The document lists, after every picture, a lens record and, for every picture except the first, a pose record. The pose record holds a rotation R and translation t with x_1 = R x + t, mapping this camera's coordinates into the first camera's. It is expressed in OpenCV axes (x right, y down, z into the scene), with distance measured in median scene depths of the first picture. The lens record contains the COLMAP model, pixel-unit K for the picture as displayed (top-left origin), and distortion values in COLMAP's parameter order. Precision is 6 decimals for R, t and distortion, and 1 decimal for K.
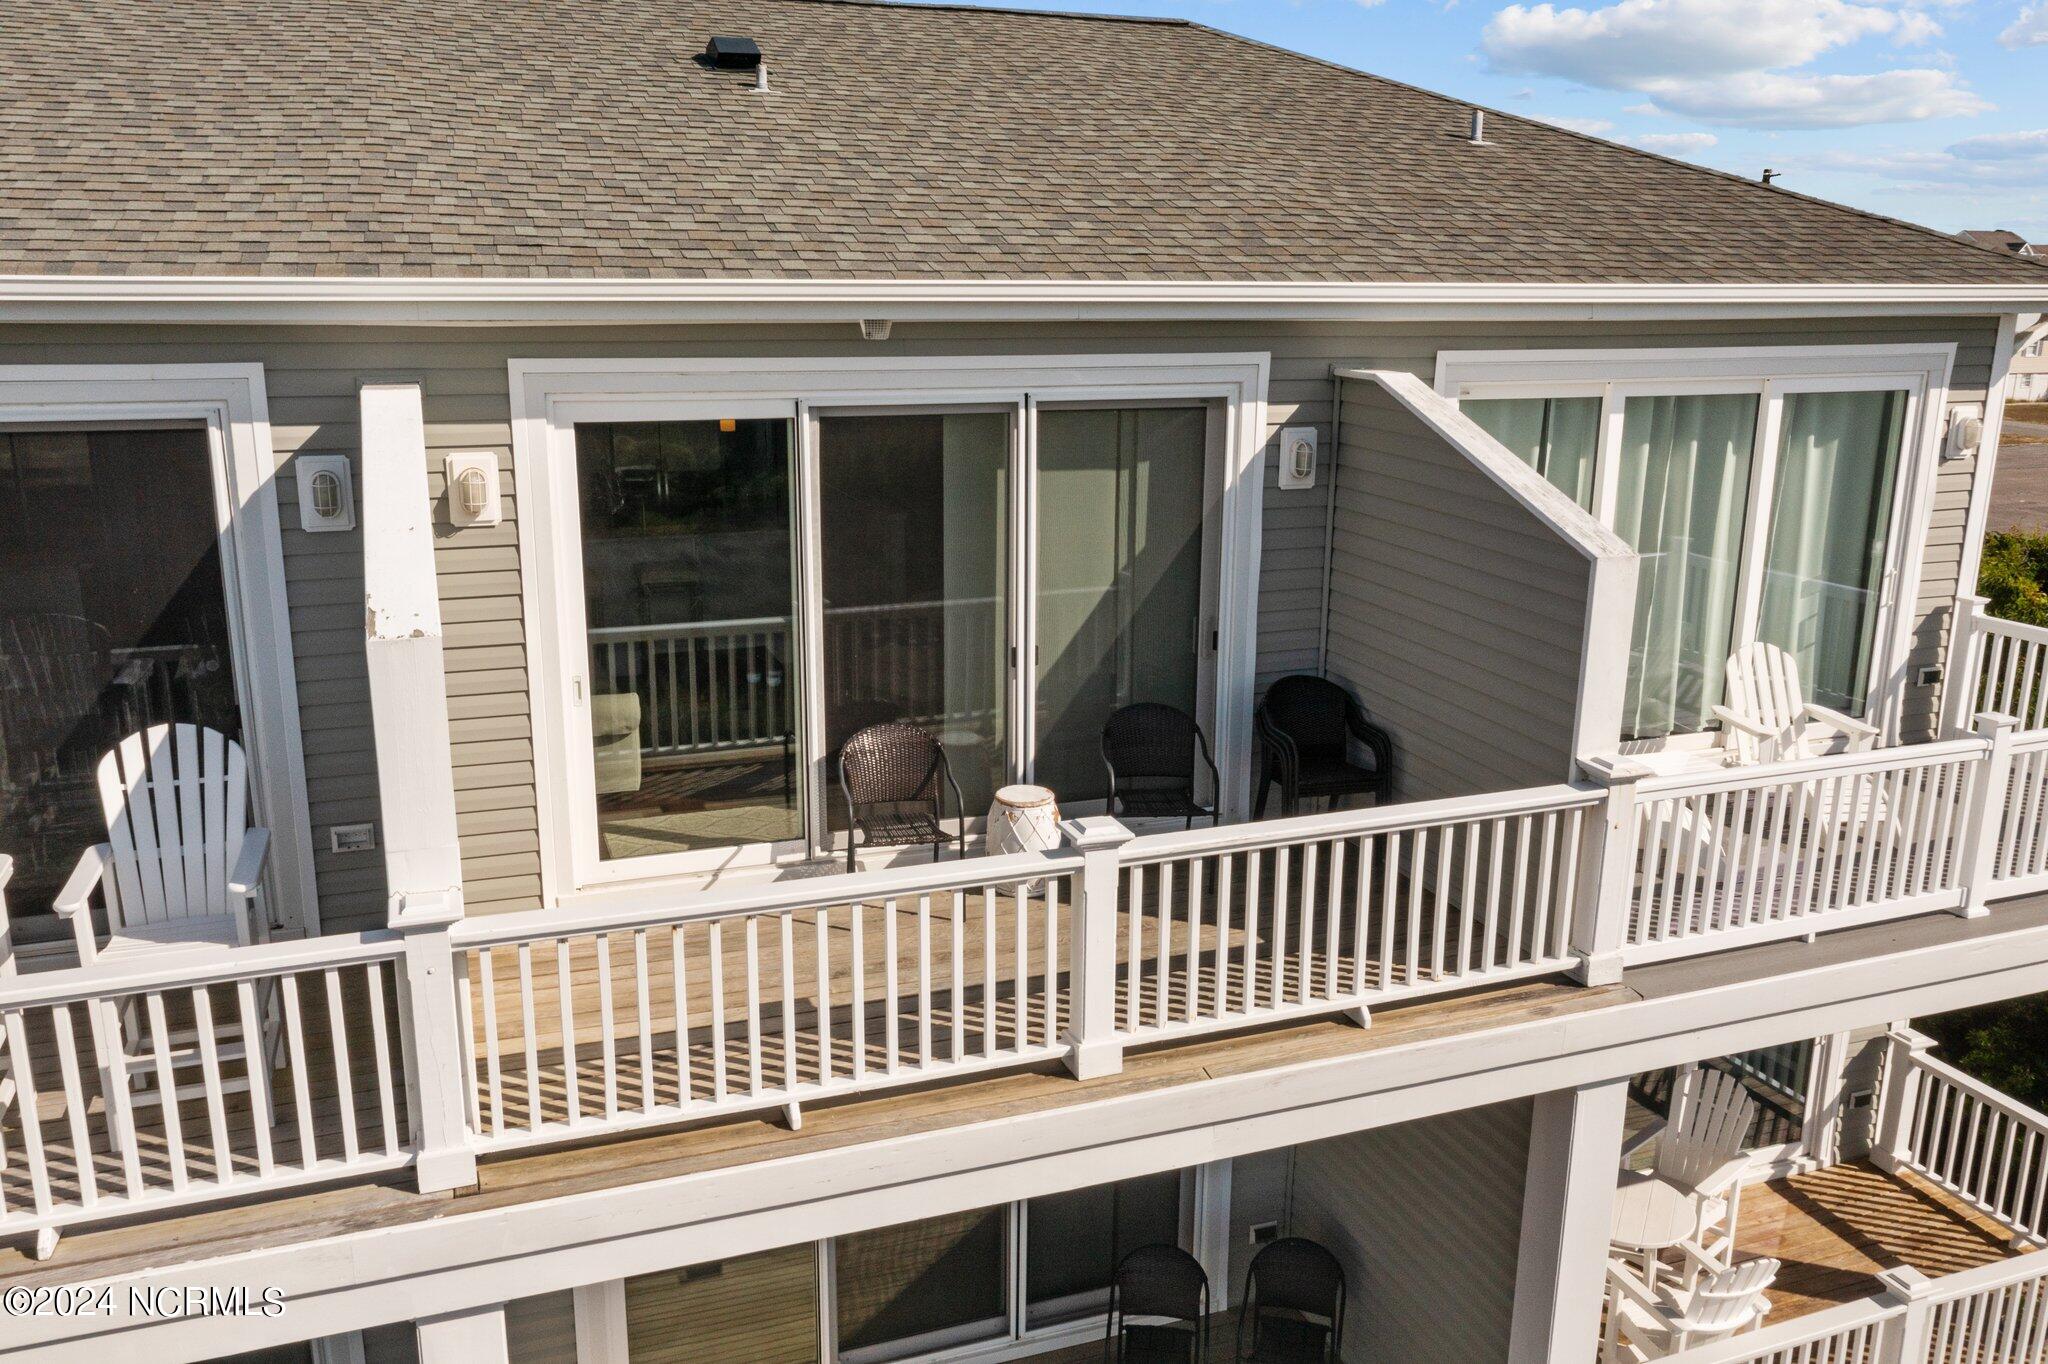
lens RADIAL K [[1615.1, 0, 1022.4], [0, 1615.1, 682.1], [0, 0, 1]] dist [-0.001785, 0.005612]
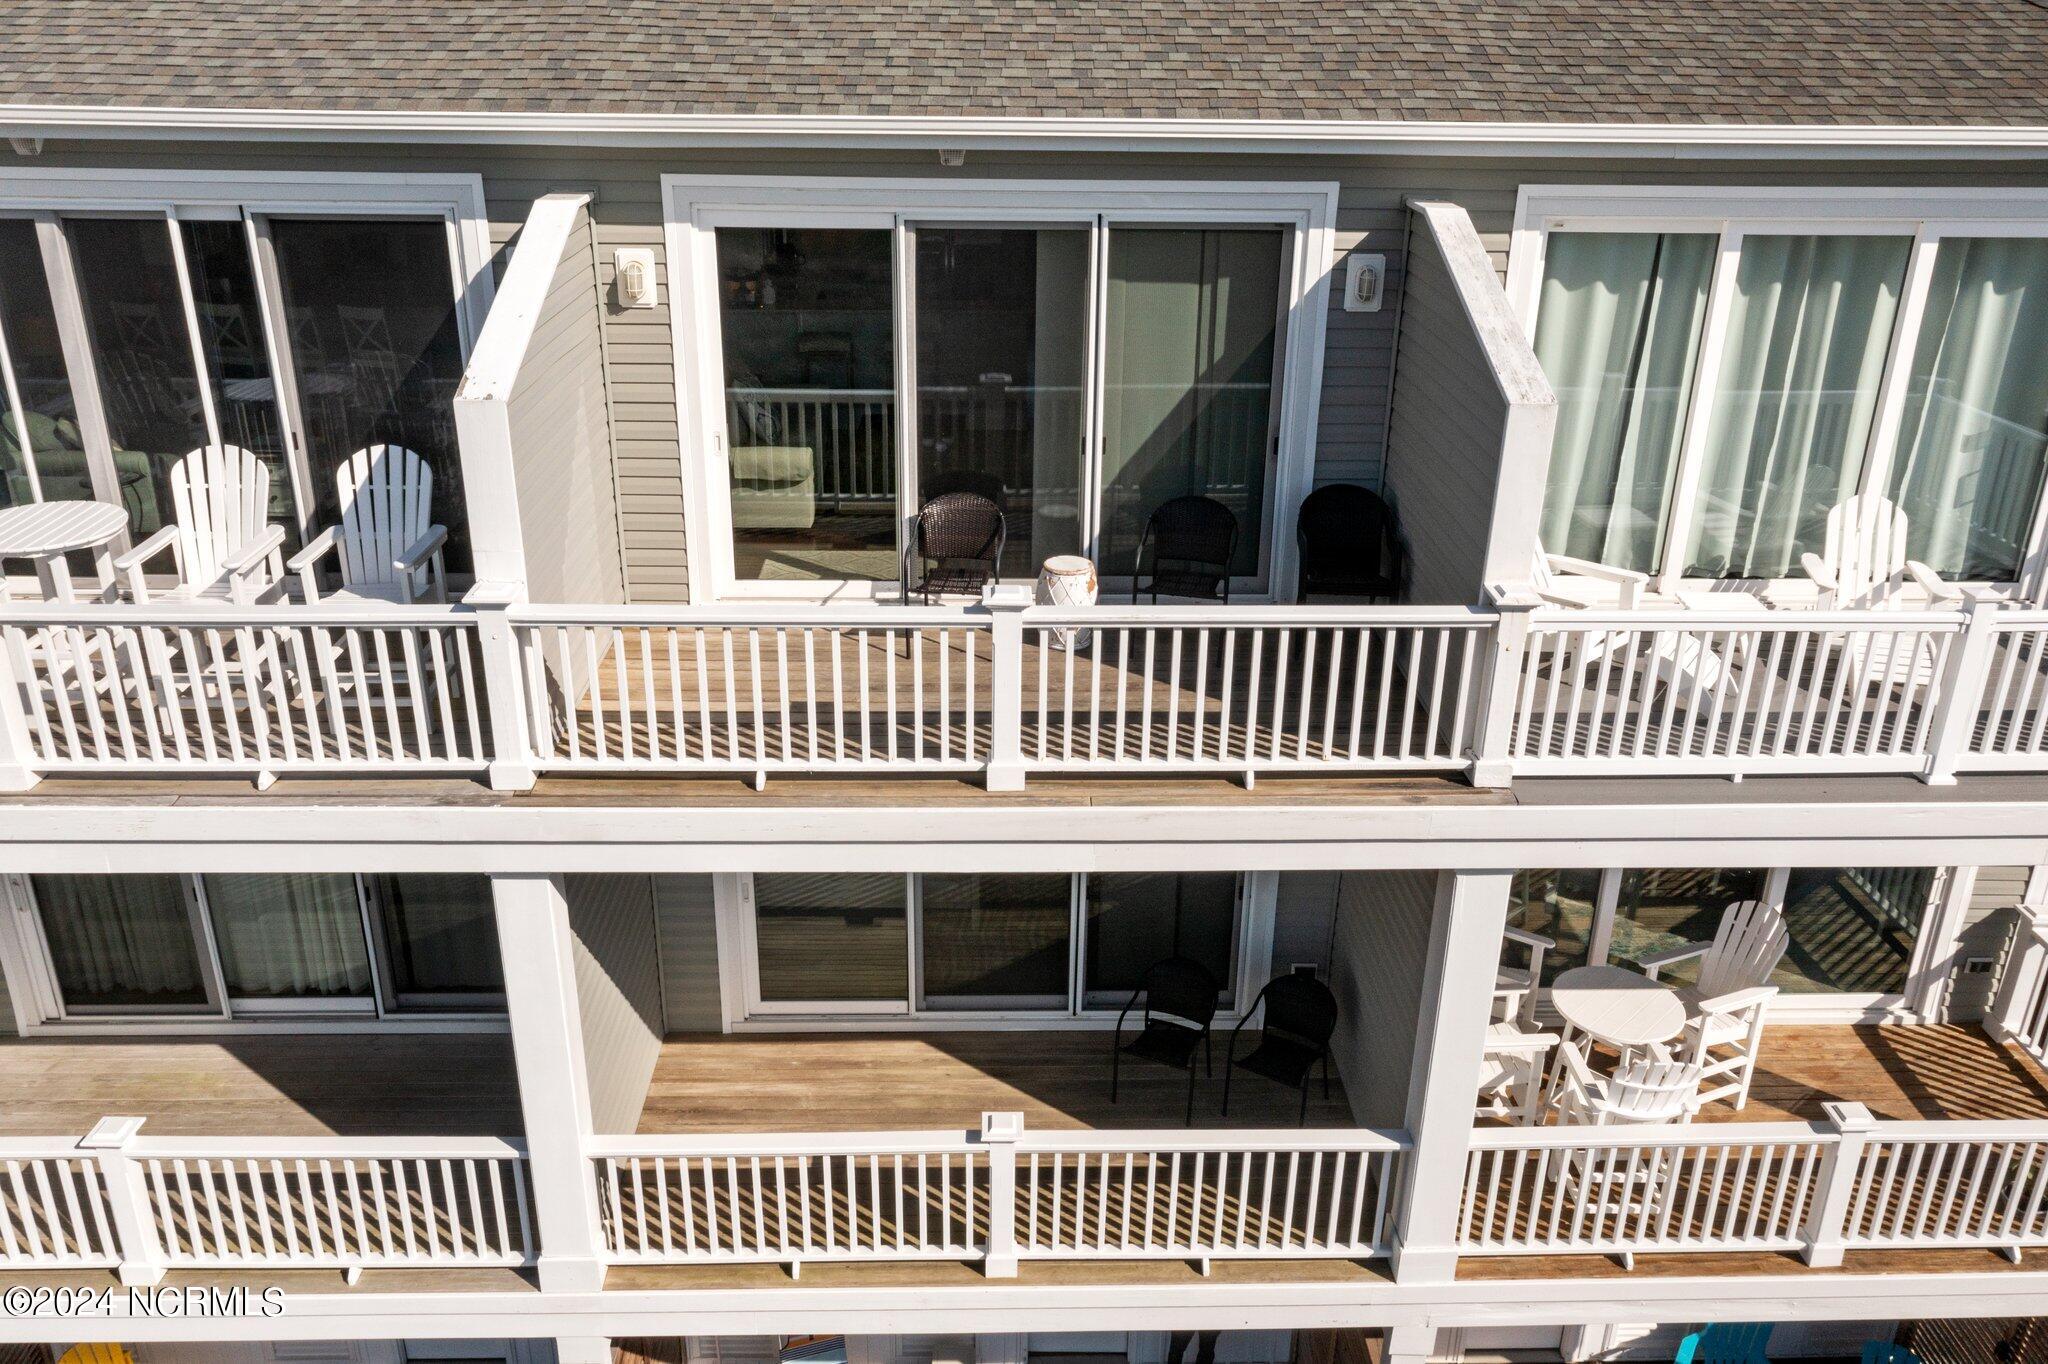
lens RADIAL K [[1615.1, 0, 1022.4], [0, 1615.1, 682.1], [0, 0, 1]] dist [-0.001785, 0.005612]
pose [[0.946307, 0.130647, -0.295693, 0.340961], [-0.084449, 0.982841, 0.163987, -0.037537], [0.312043, -0.130211, 0.941103, -0.136320]]
